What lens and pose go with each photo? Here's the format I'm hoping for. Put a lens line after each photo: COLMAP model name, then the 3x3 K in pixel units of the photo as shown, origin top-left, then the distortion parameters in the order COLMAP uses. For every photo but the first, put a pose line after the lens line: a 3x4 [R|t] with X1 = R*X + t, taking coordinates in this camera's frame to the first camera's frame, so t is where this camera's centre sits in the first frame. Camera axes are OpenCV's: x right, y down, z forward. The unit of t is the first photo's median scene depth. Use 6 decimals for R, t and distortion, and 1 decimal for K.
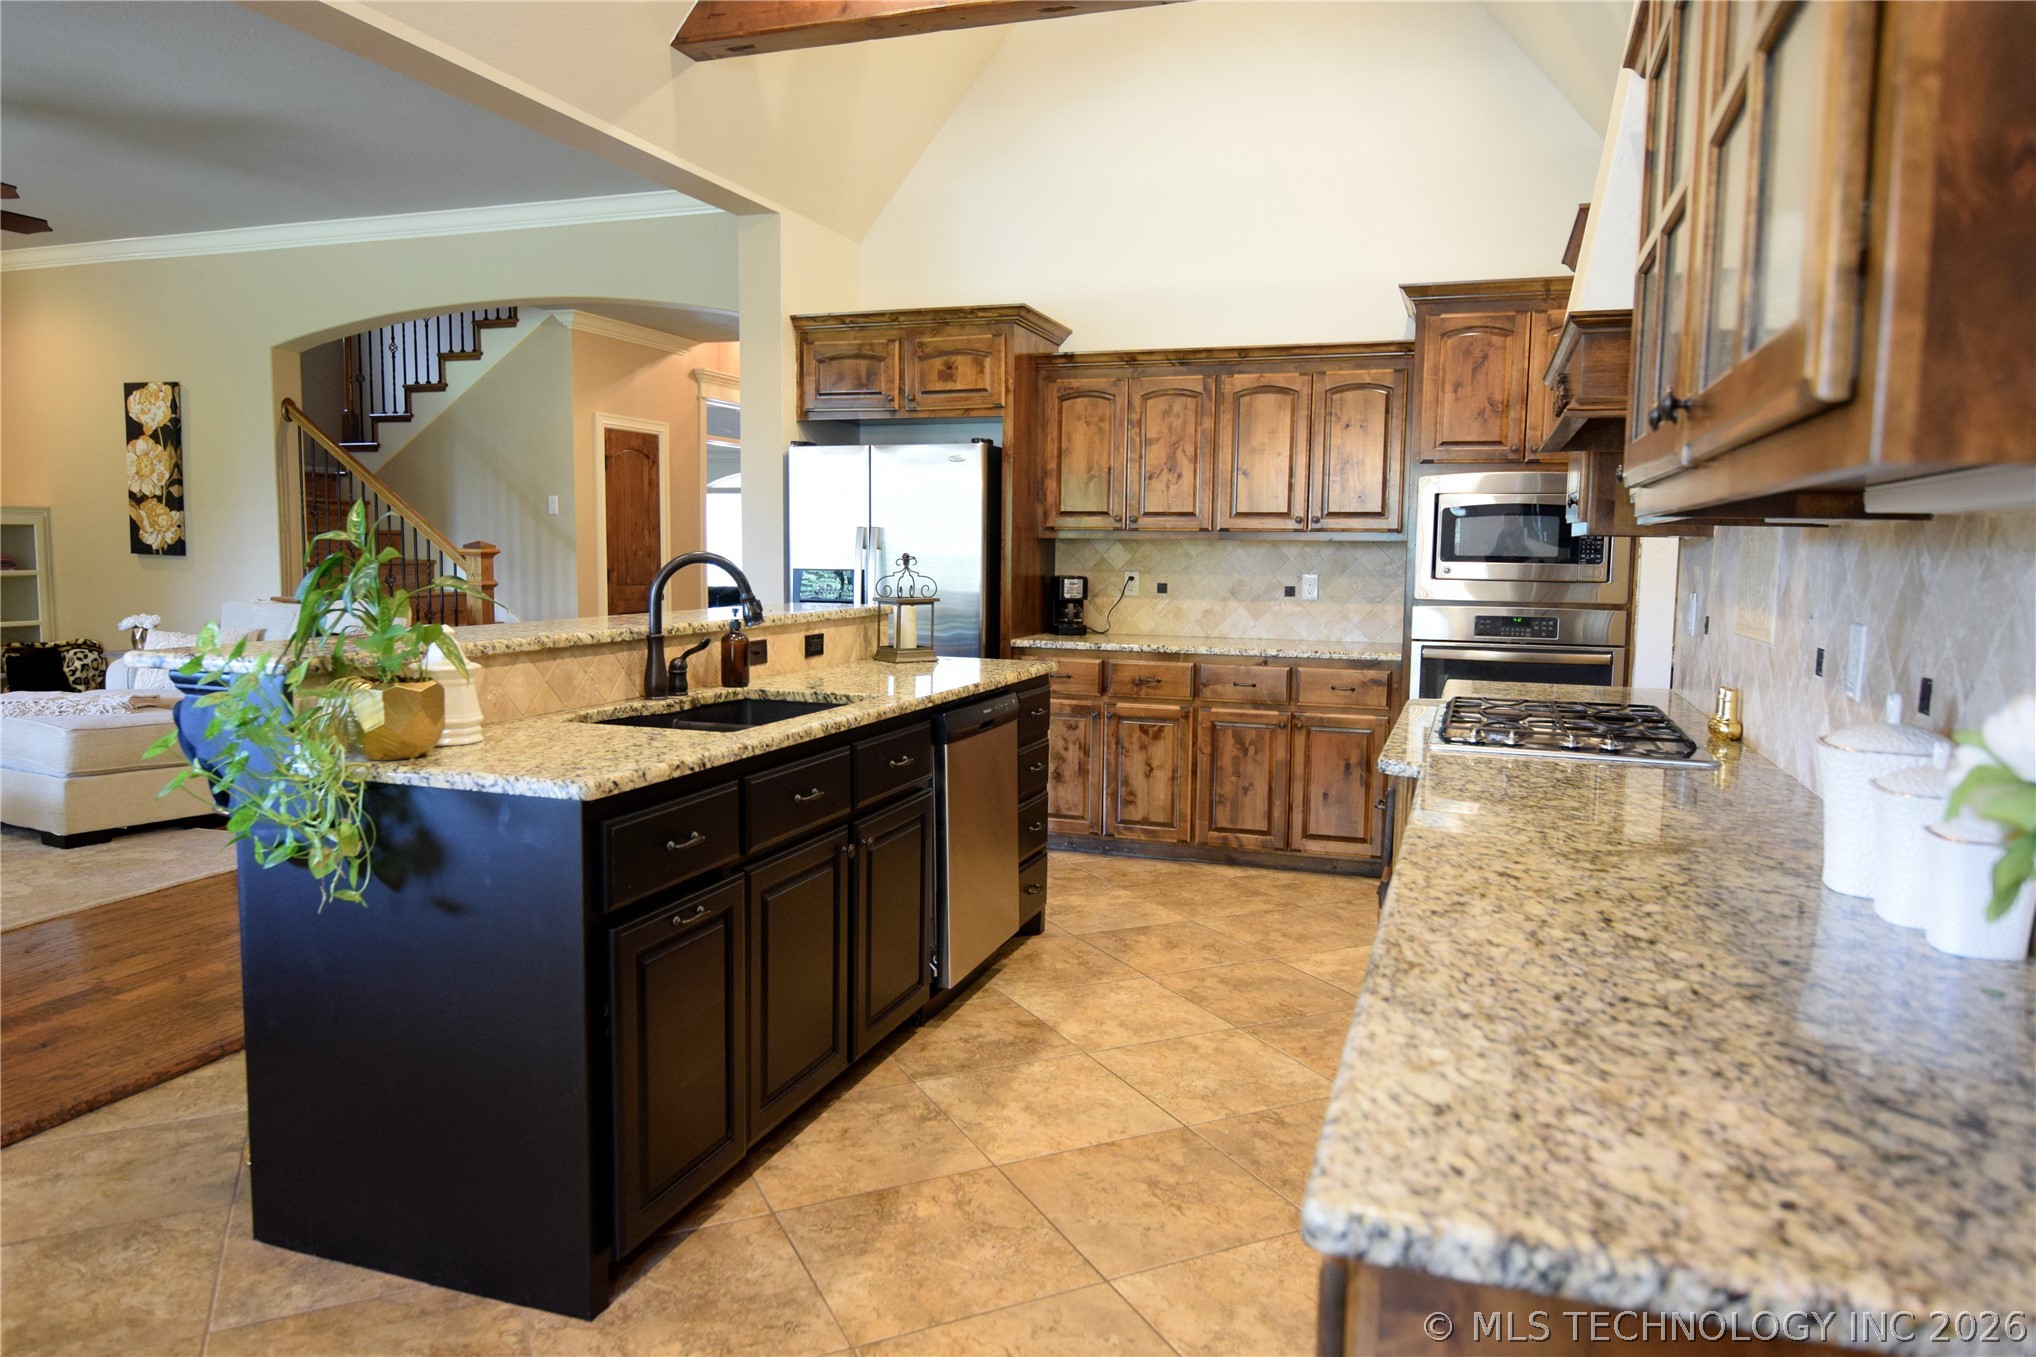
lens RADIAL K [[1310.1, 0, 1017.3], [0, 1310.1, 673.0], [0, 0, 1]] dist [-0.009752, -0.009824]
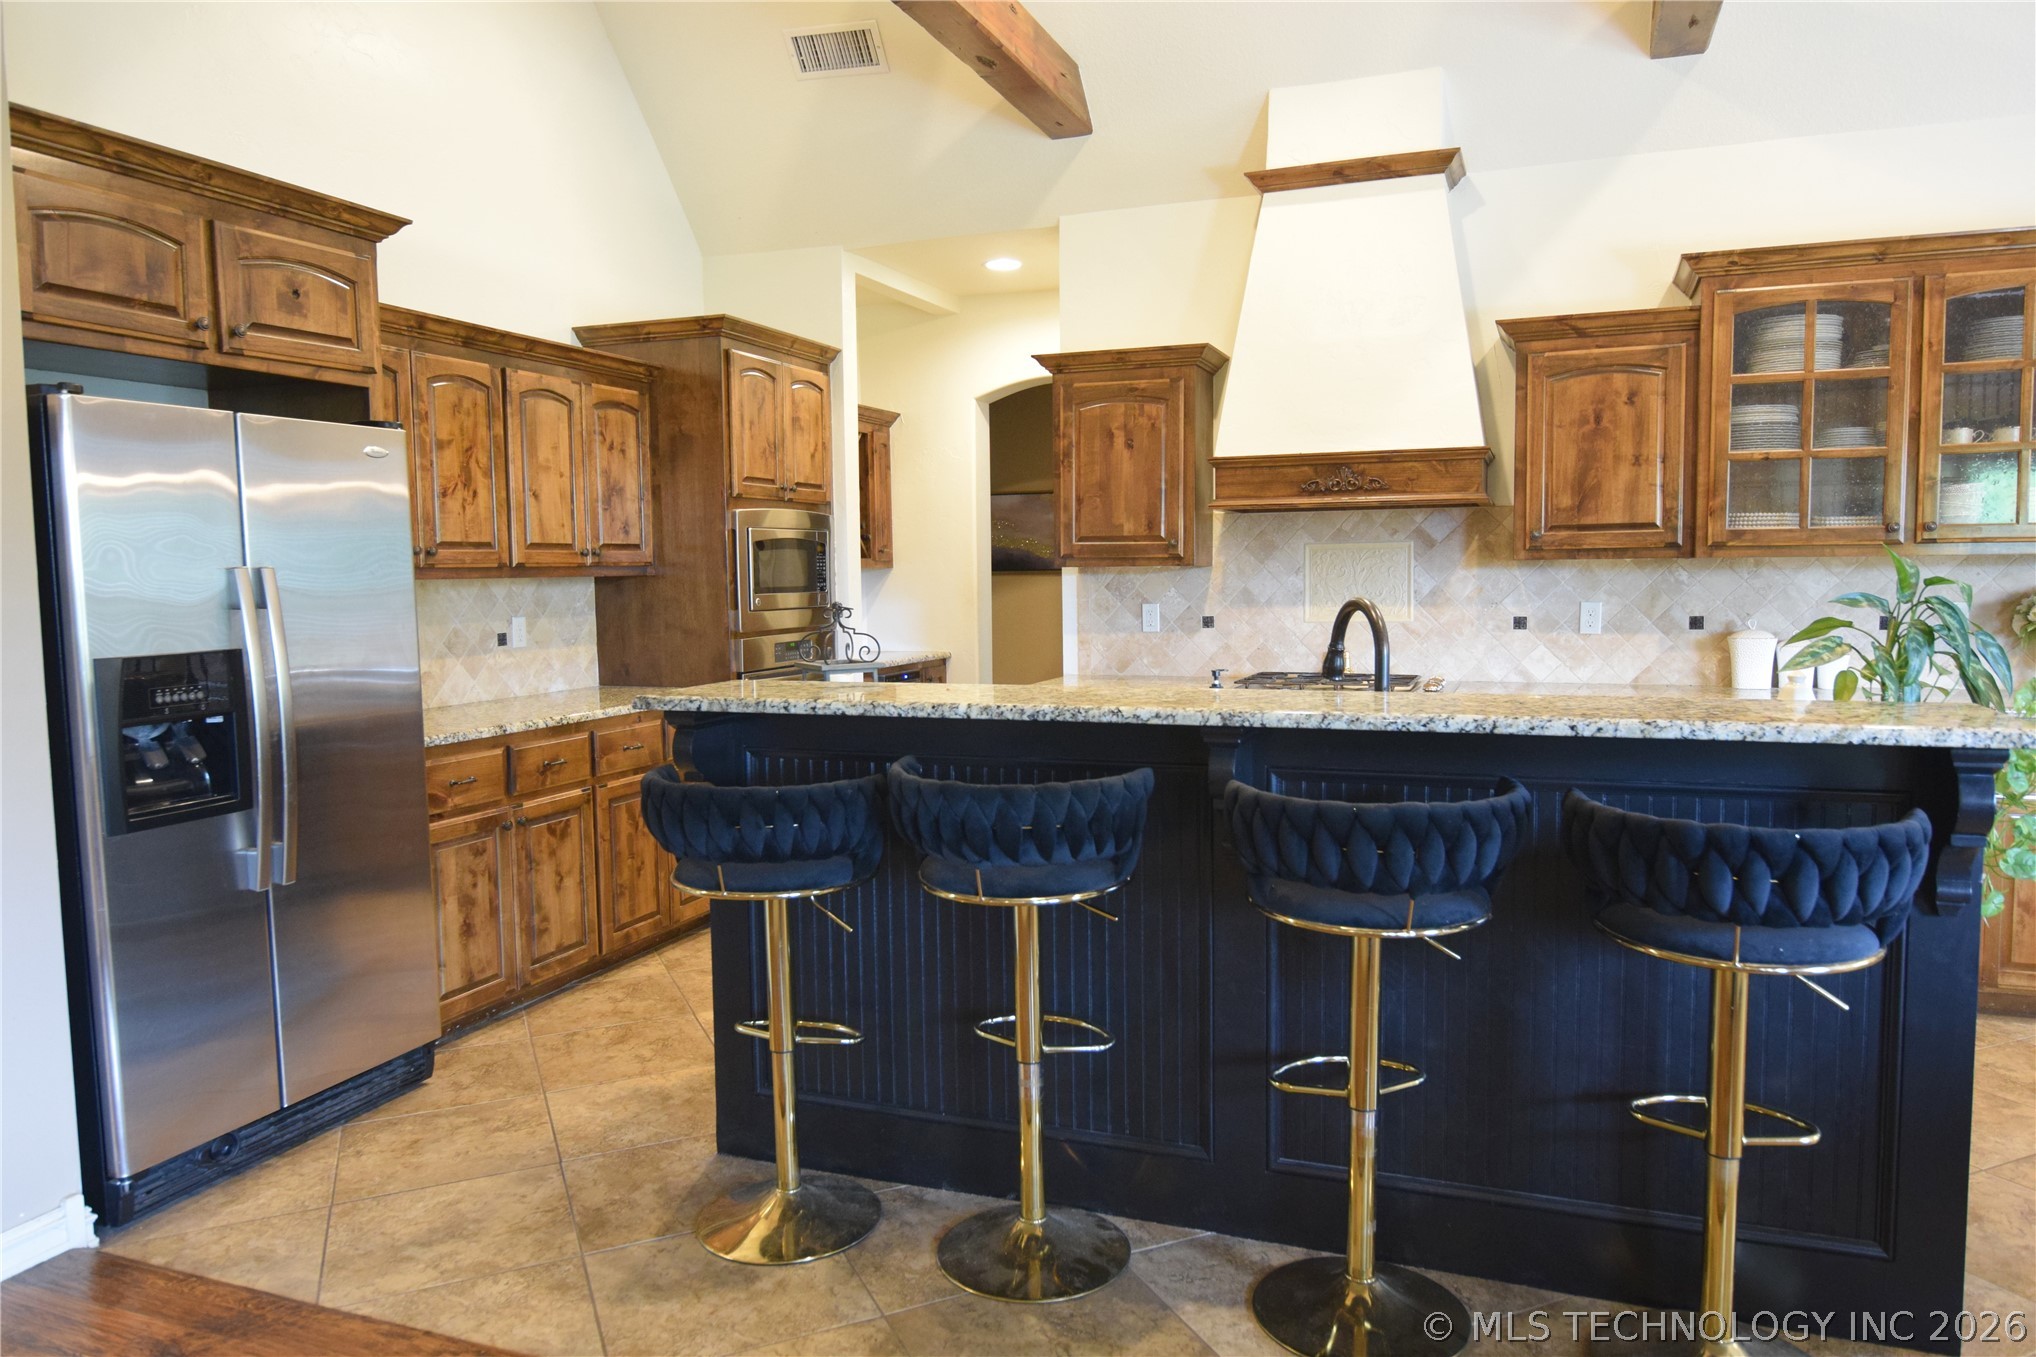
lens RADIAL K [[1349.6, 0, 1018.6], [0, 1349.6, 679.5], [0, 0, 1]] dist [0.003591, -0.002800]
pose [[0.049341, -0.095657, 0.994191, -0.646087], [0.107273, 0.990153, 0.089945, -0.082735], [-0.993005, 0.102212, 0.059116, 0.664791]]
